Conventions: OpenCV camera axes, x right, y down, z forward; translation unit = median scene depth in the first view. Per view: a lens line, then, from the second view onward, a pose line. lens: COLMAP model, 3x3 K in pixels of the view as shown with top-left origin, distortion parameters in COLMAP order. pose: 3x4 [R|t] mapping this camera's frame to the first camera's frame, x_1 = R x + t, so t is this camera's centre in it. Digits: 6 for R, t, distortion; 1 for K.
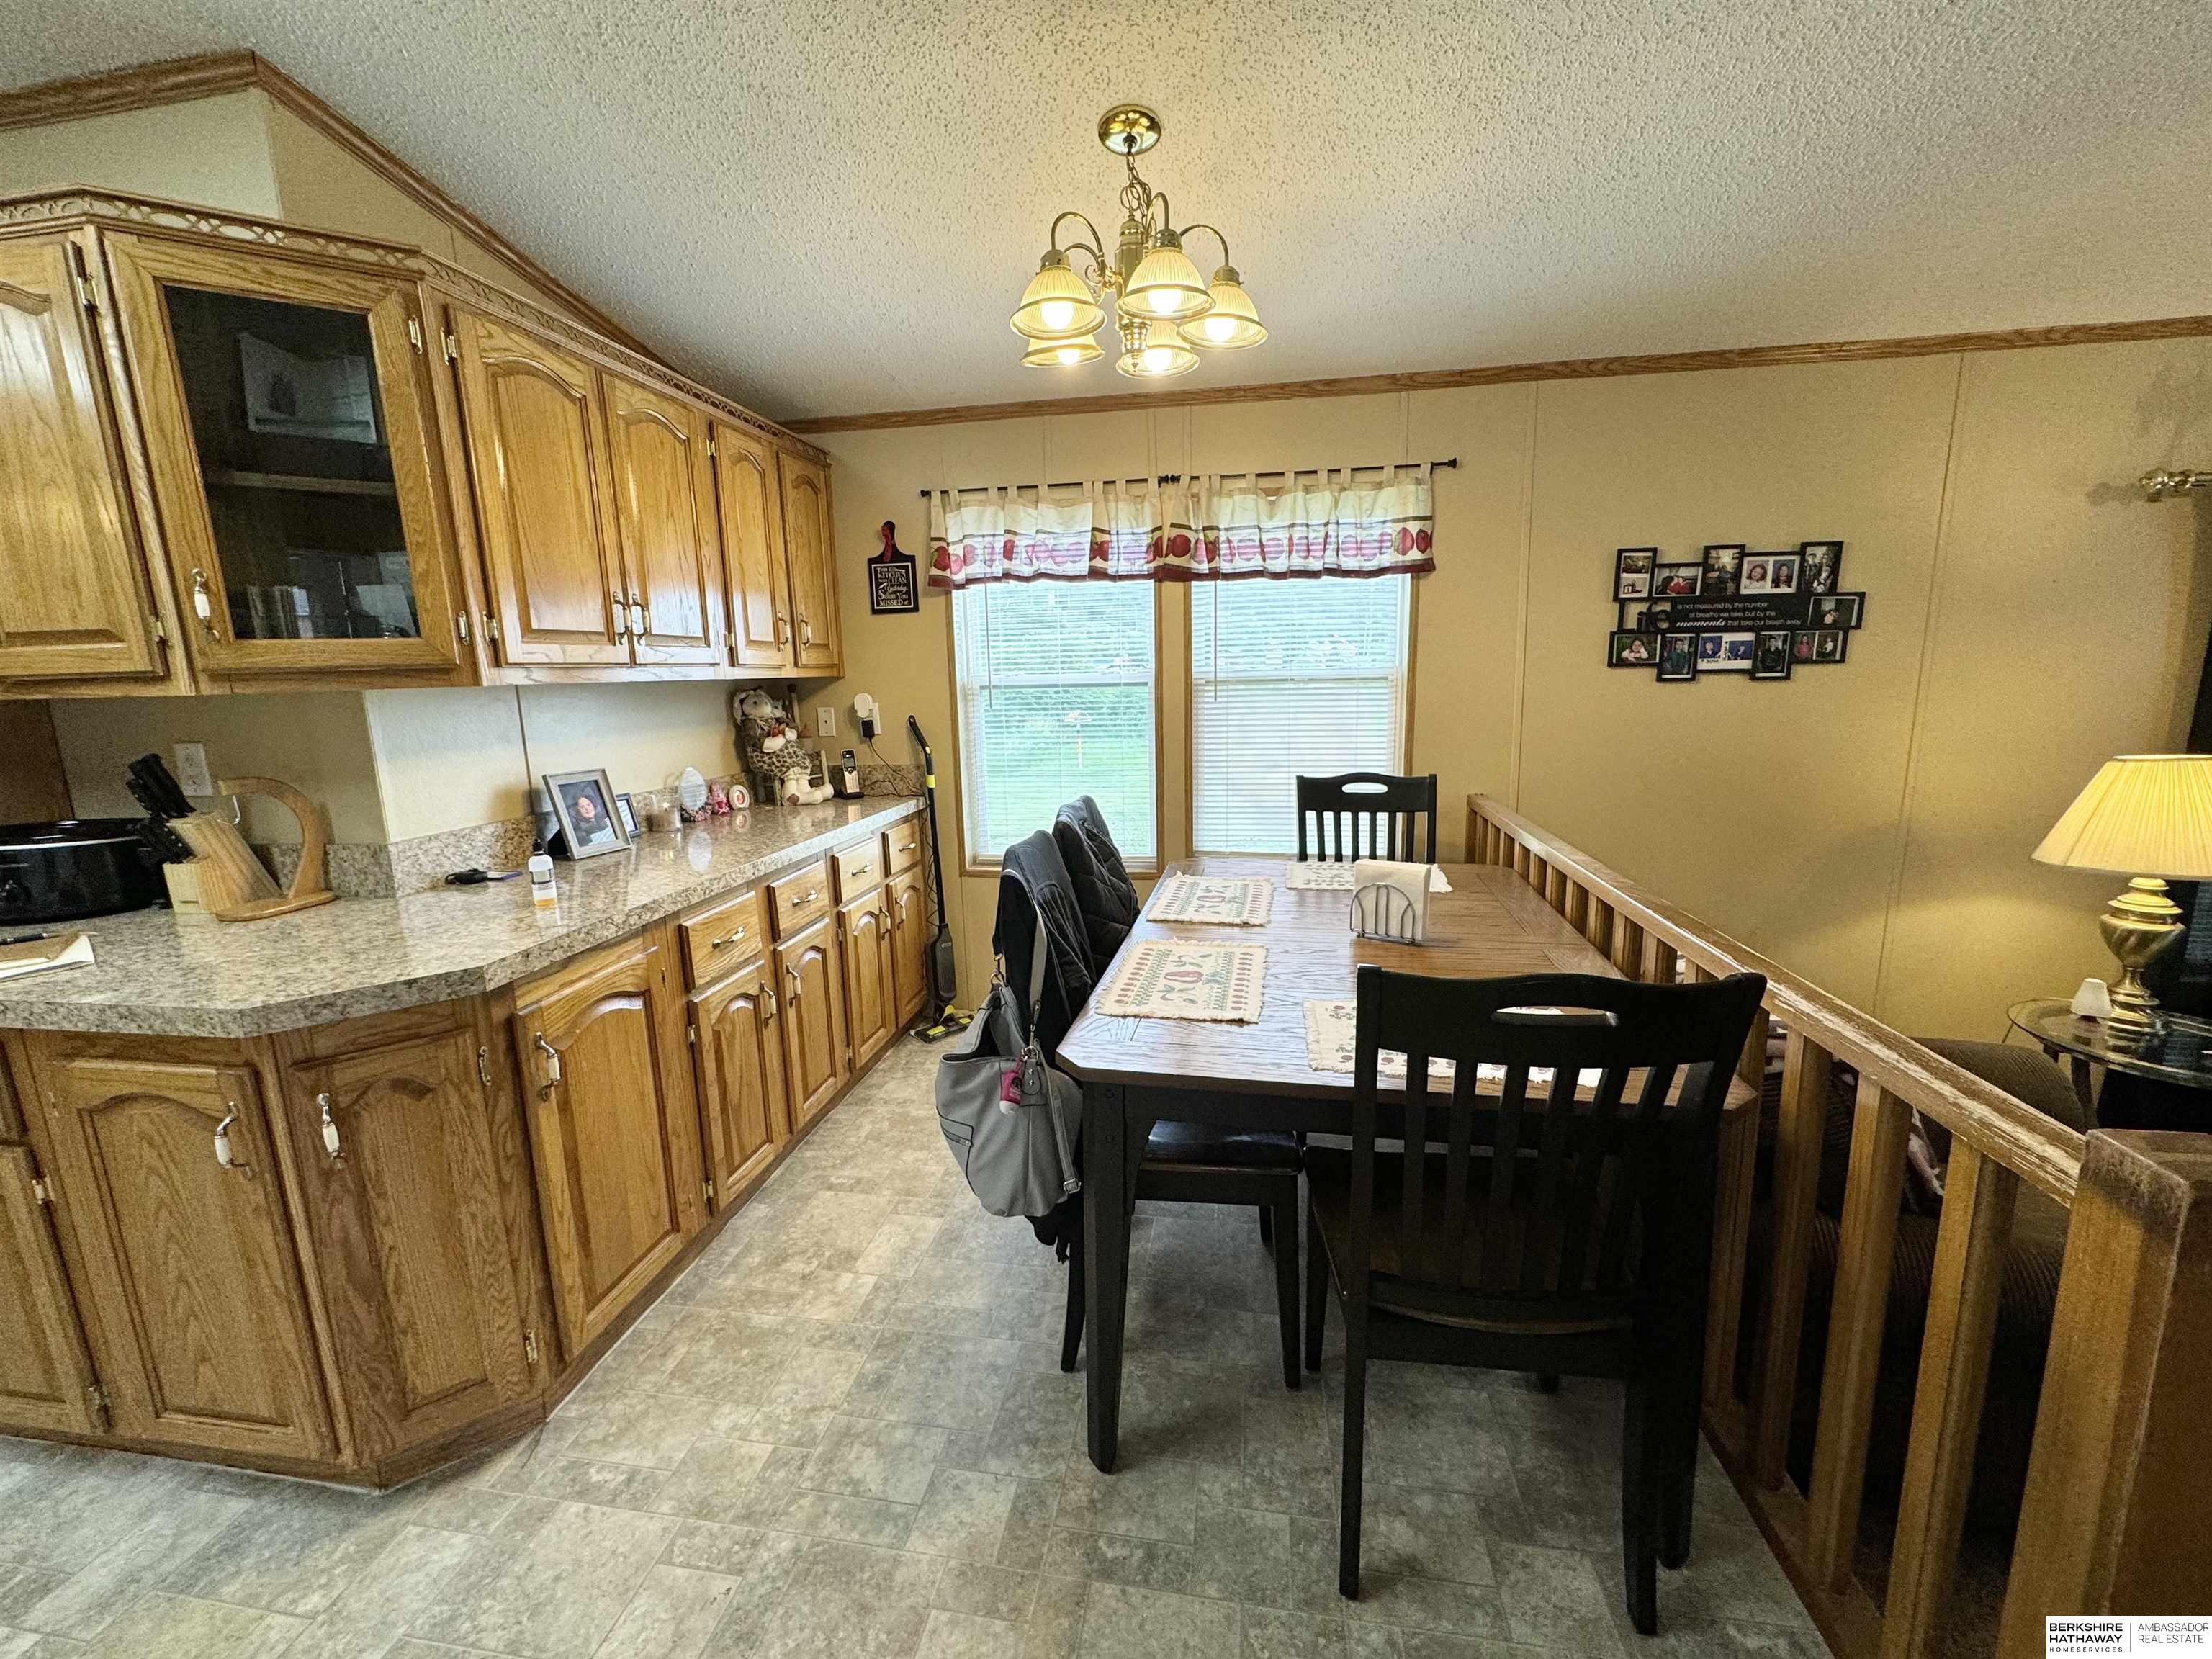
lens RADIAL K [[885.5, 0, 1108.4], [0, 885.5, 832.7], [0, 0, 1]] dist [-0.003343, 0.000259]
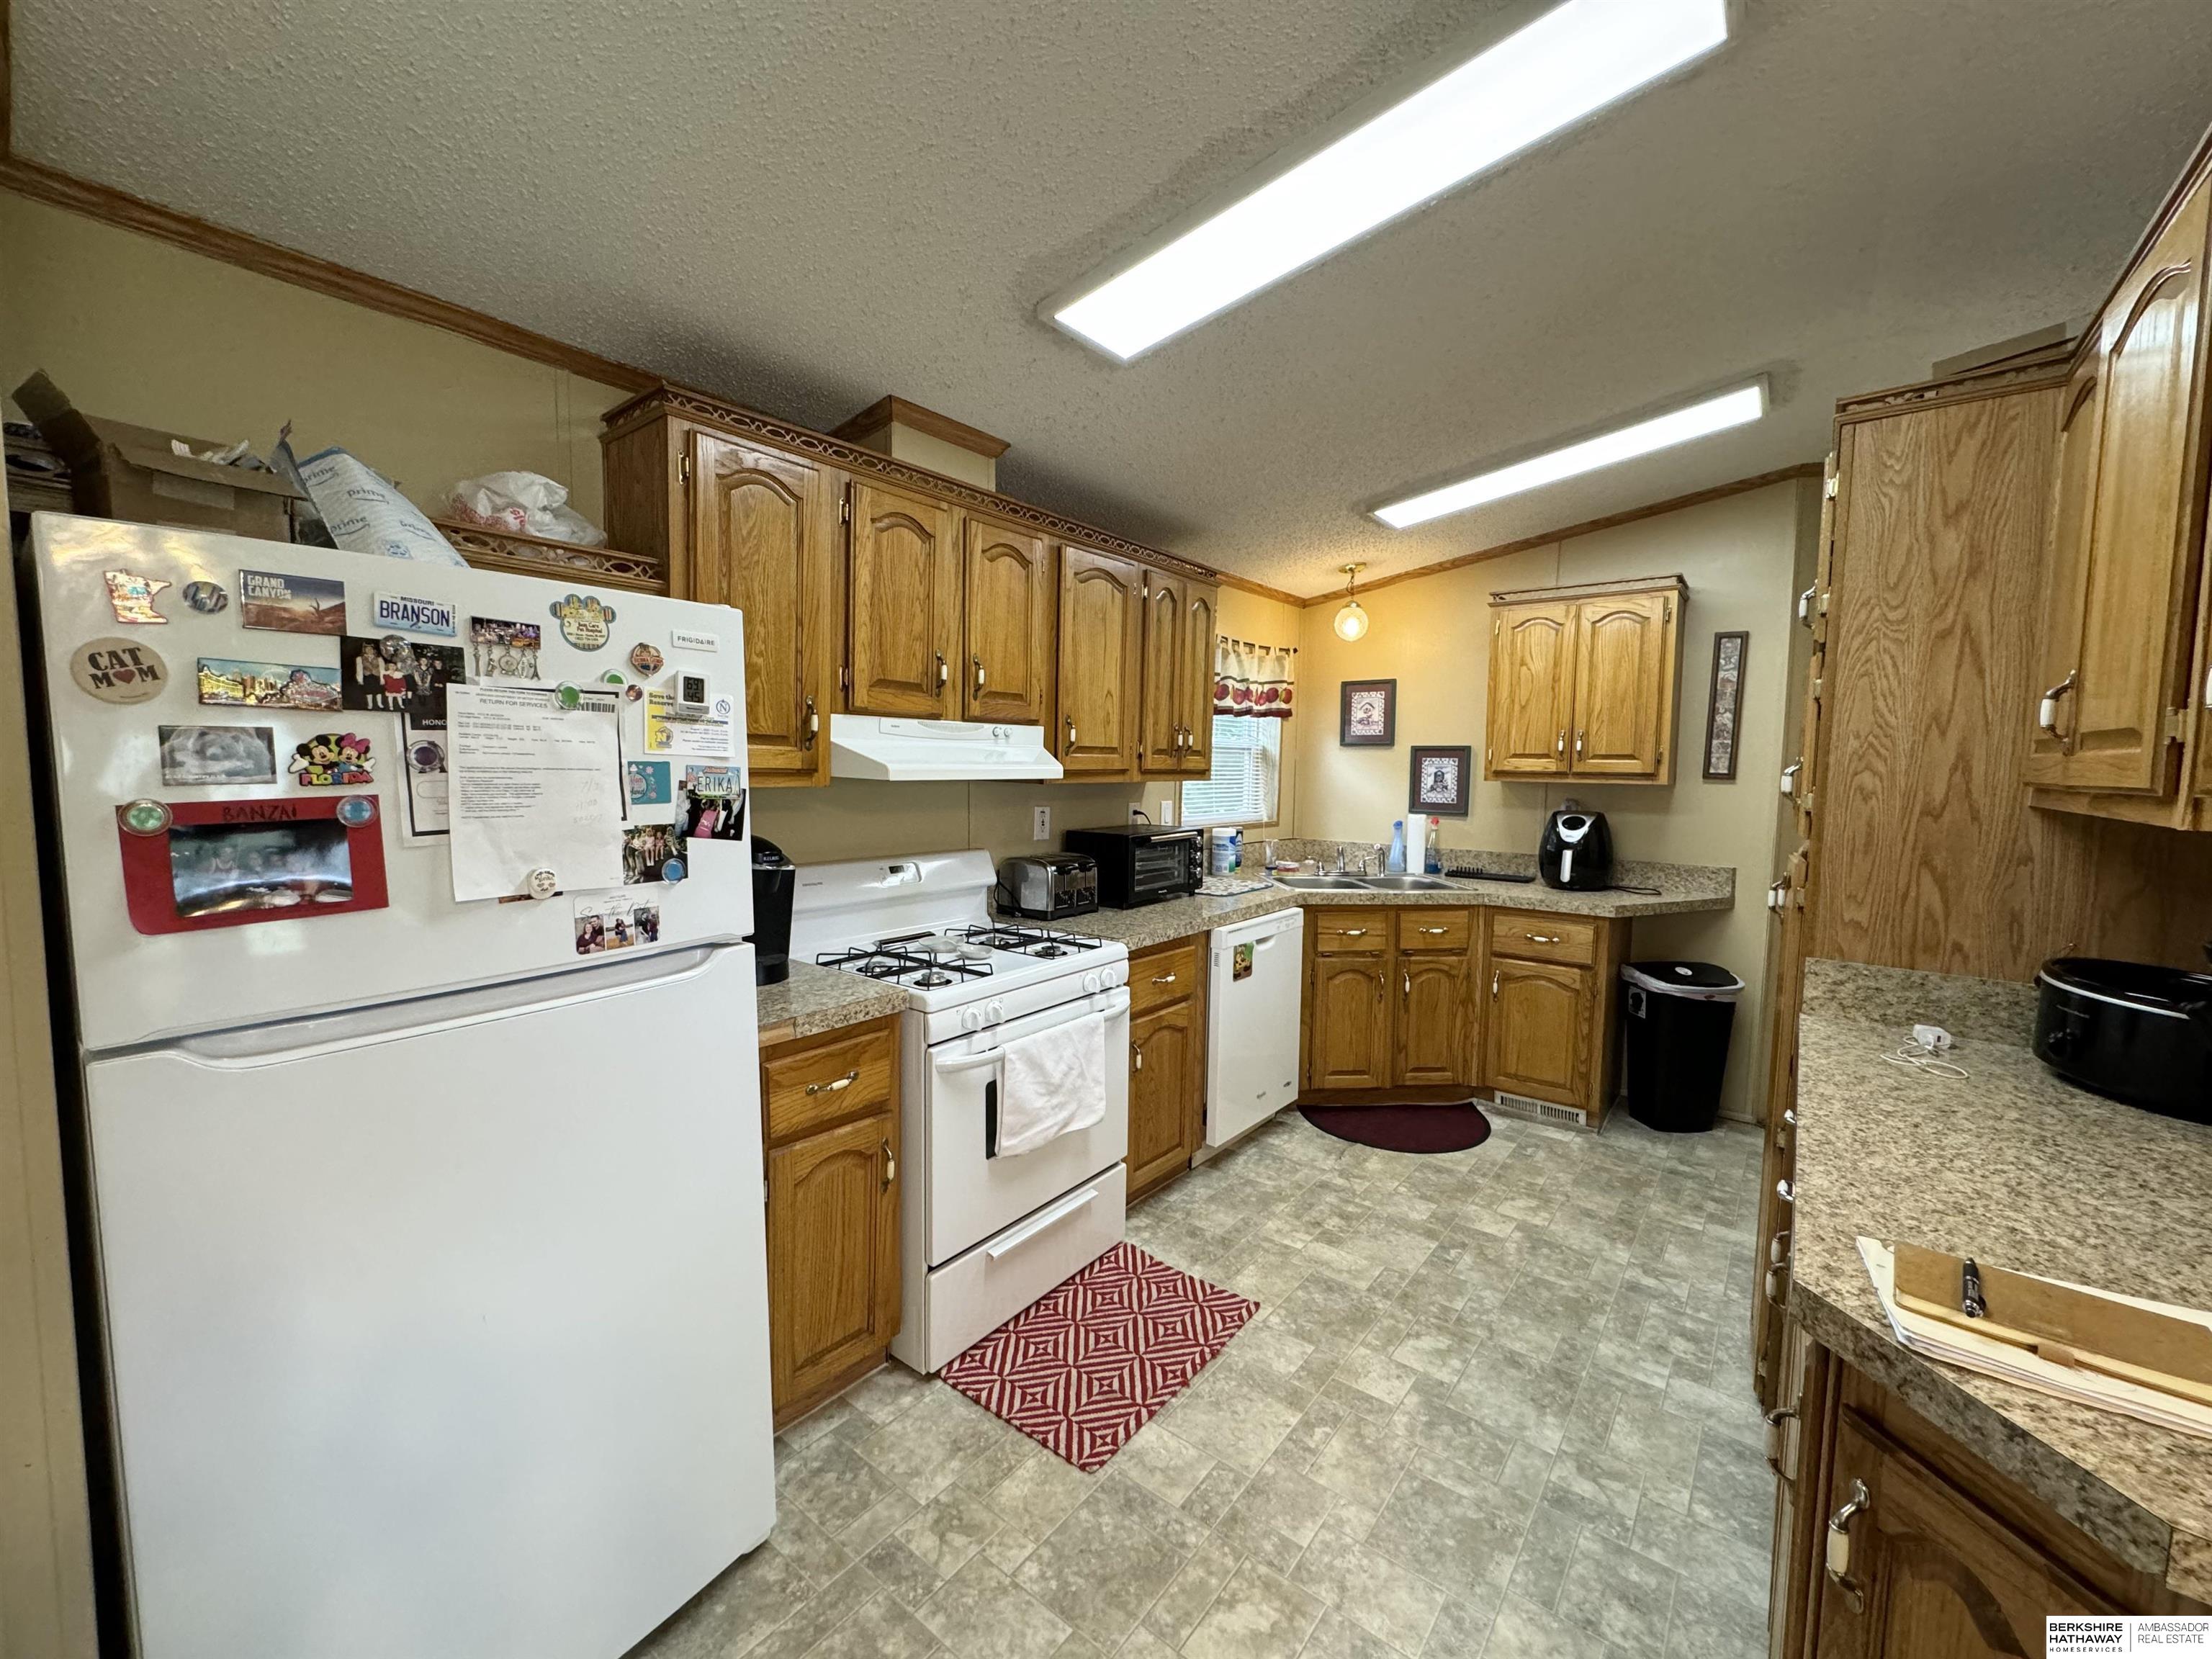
lens RADIAL K [[885.5, 0, 1107.8], [0, 885.5, 828.0], [0, 0, 1]] dist [-0.003343, 0.000259]
pose [[-0.492114, 0.083395, -0.866527, -0.116763], [-0.162062, 0.969223, 0.185316, -0.140387], [0.855313, 0.231627, -0.463453, 0.598804]]
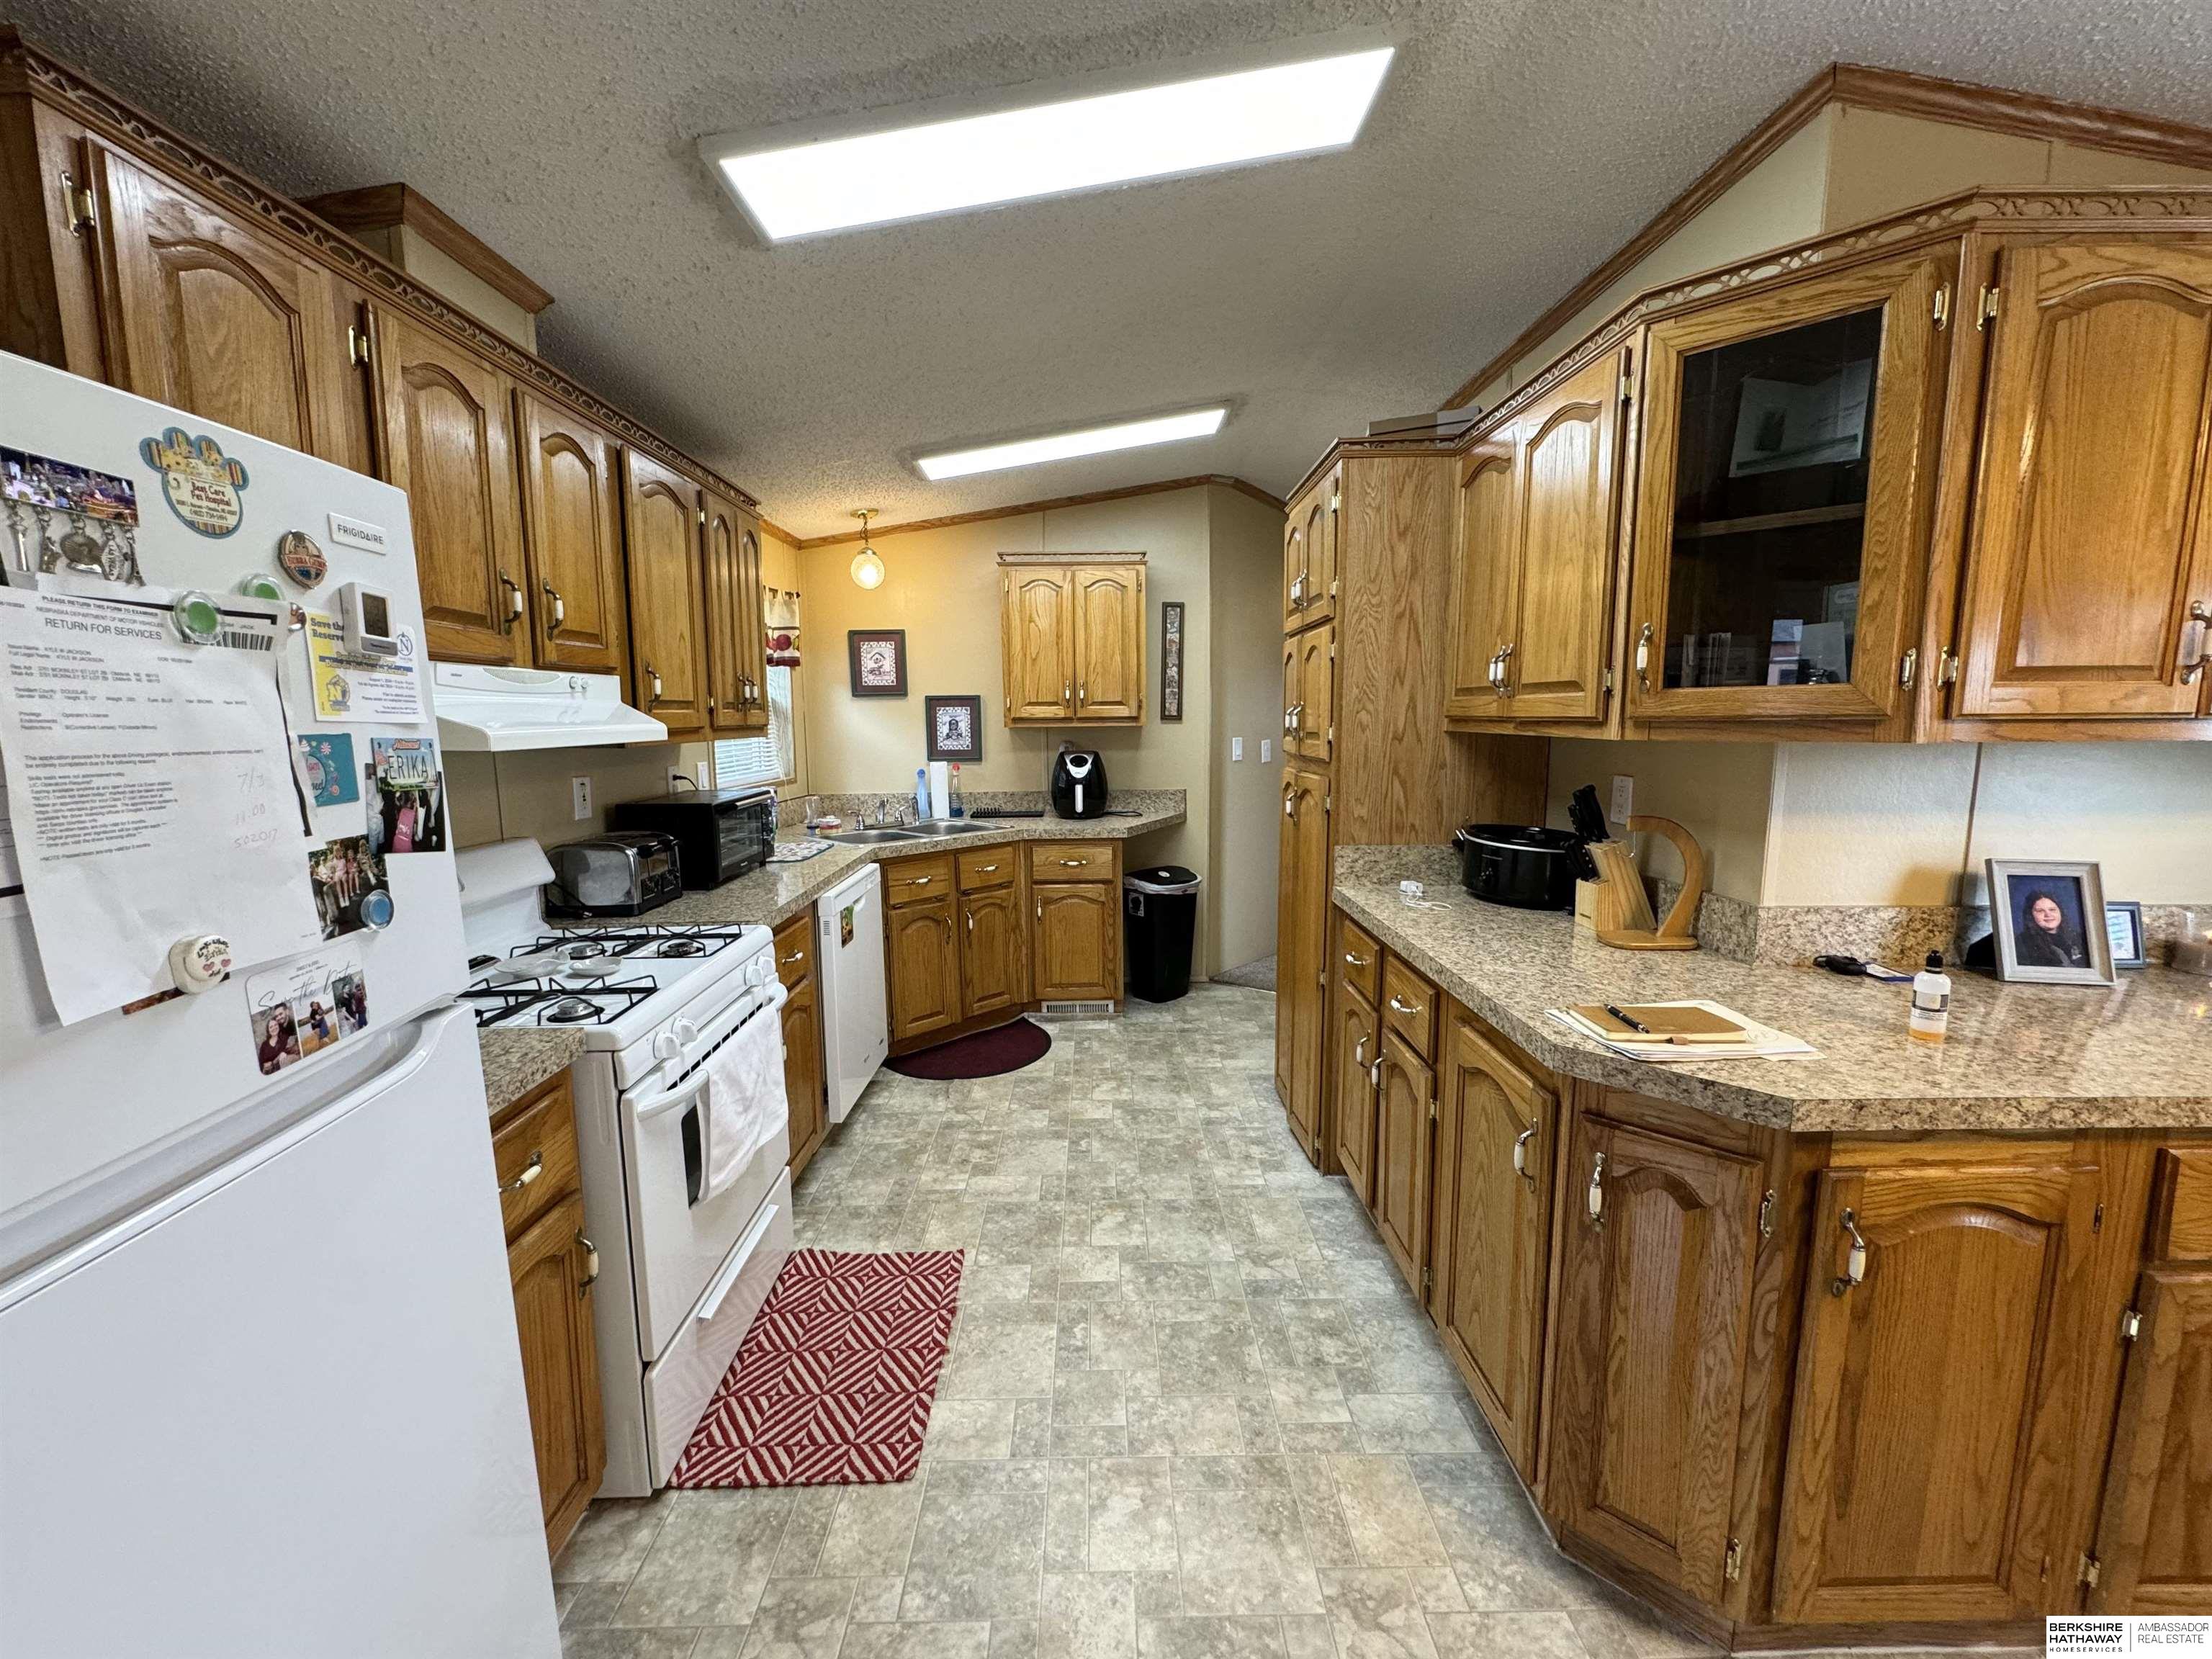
lens RADIAL K [[885.5, 0, 1099.2], [0, 885.5, 828.1], [0, 0, 1]] dist [-0.003343, 0.000259]
pose [[0.171213, 0.150240, -0.973711, -0.066802], [-0.176092, 0.977058, 0.119793, -0.063665], [0.969370, 0.150952, 0.193741, 0.175481]]
